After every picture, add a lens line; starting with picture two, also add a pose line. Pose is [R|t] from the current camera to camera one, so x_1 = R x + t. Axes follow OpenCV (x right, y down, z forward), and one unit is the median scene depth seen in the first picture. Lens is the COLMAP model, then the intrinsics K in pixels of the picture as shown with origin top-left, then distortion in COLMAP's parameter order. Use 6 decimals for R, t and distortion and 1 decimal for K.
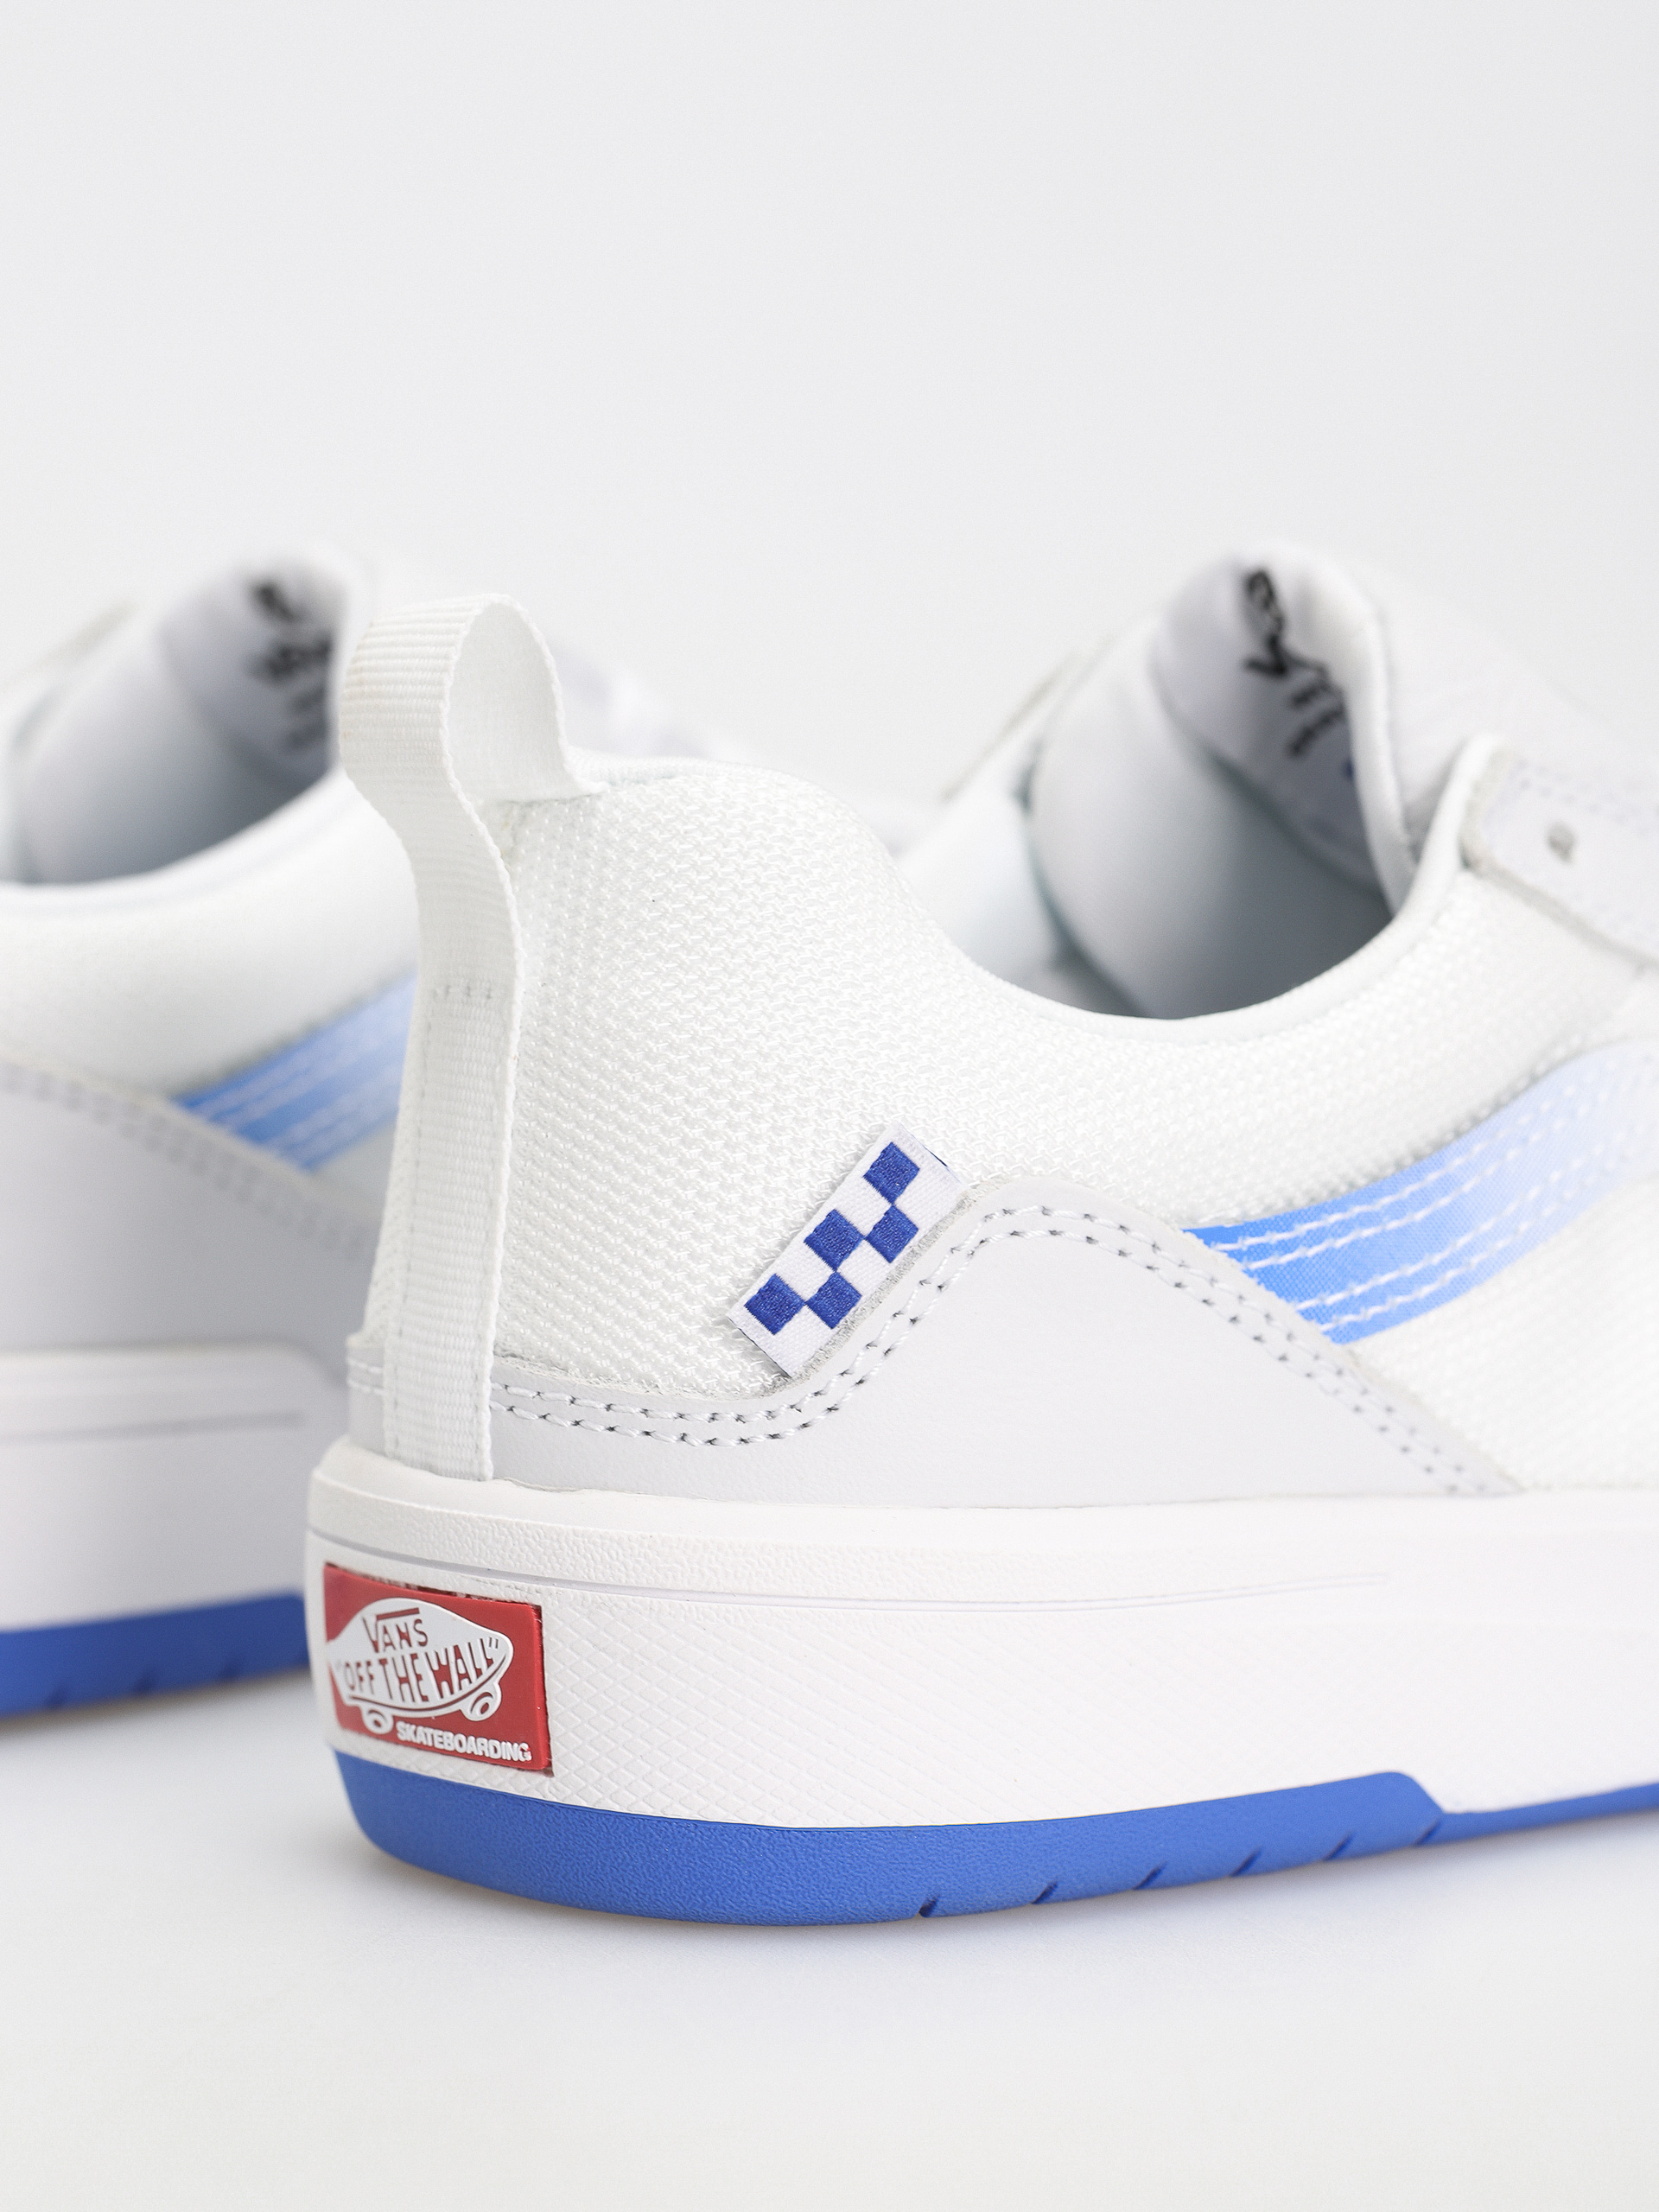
lens RADIAL K [[8029.3, 0, 829.5], [0, 8029.3, 1106.0], [0, 0, 1]] dist [-0.165745, 4.413885]
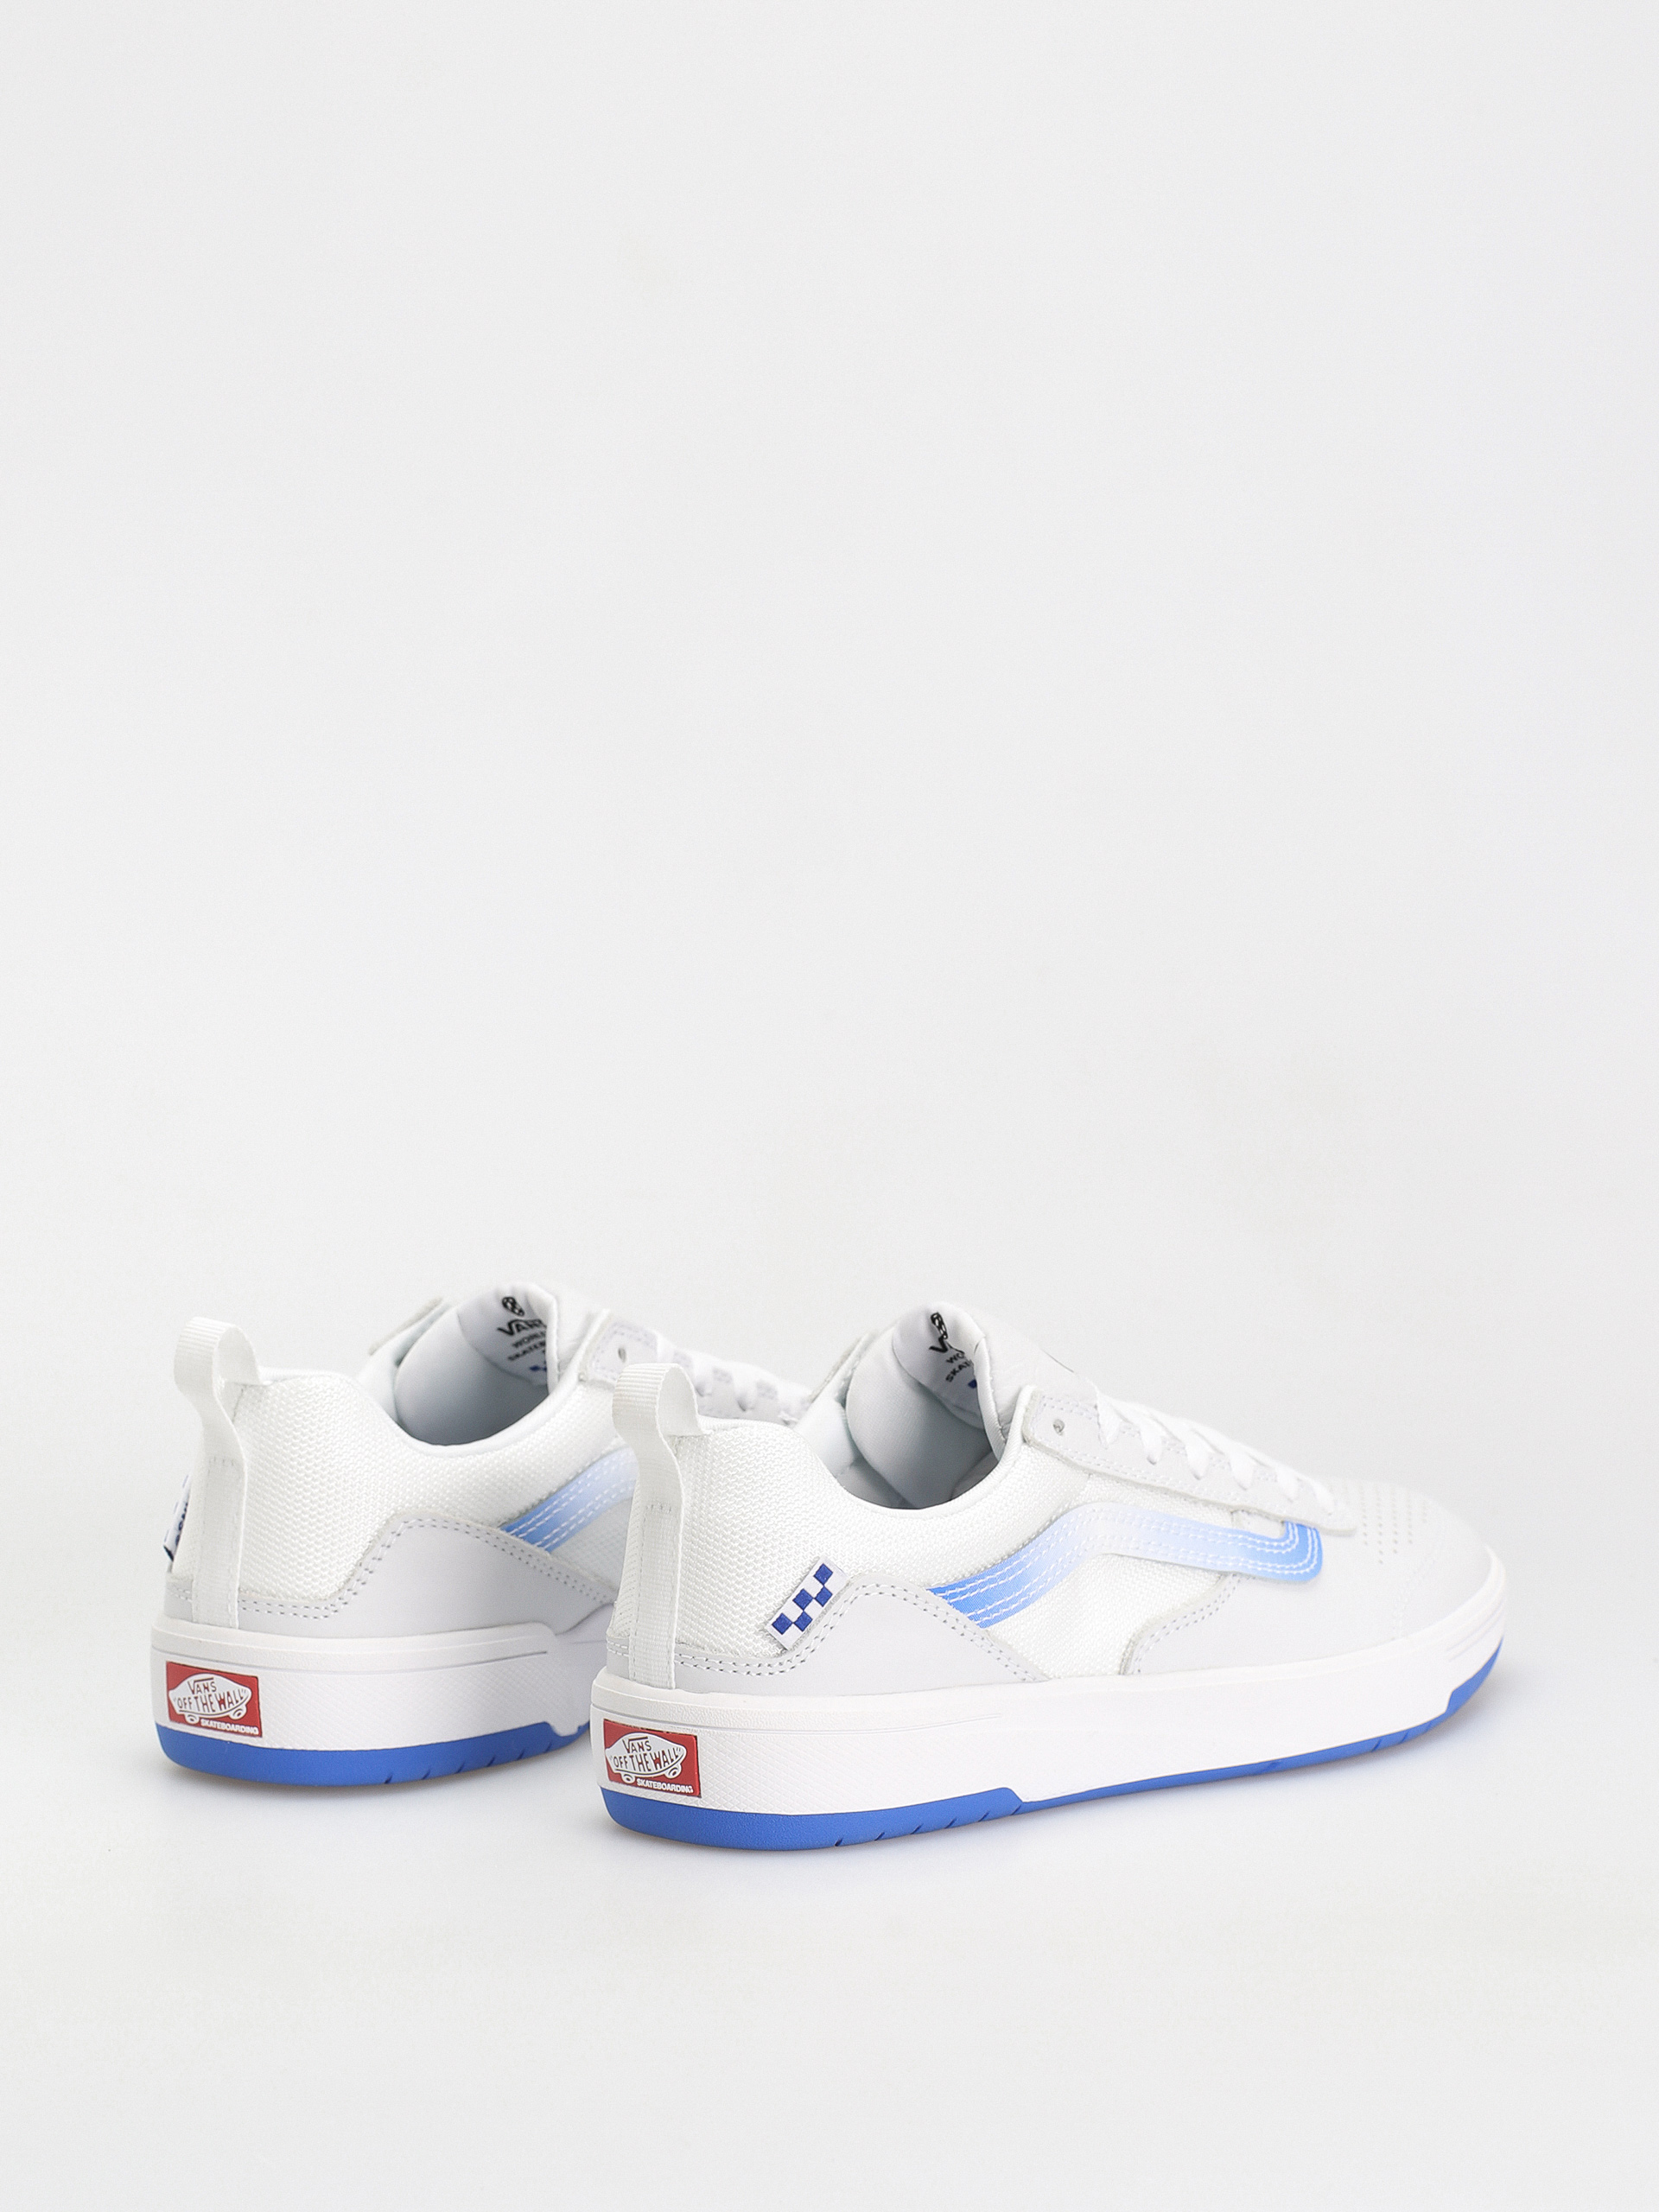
lens RADIAL K [[8029.3, 0, 829.5], [0, 8029.3, 1106.0], [0, 0, 1]] dist [-0.165745, 4.413885]
pose [[0.996228, -0.017339, 0.085027, -0.210947], [0.016837, 0.999836, 0.006619, -0.162426], [-0.085128, -0.005162, 0.996357, -1.652552]]
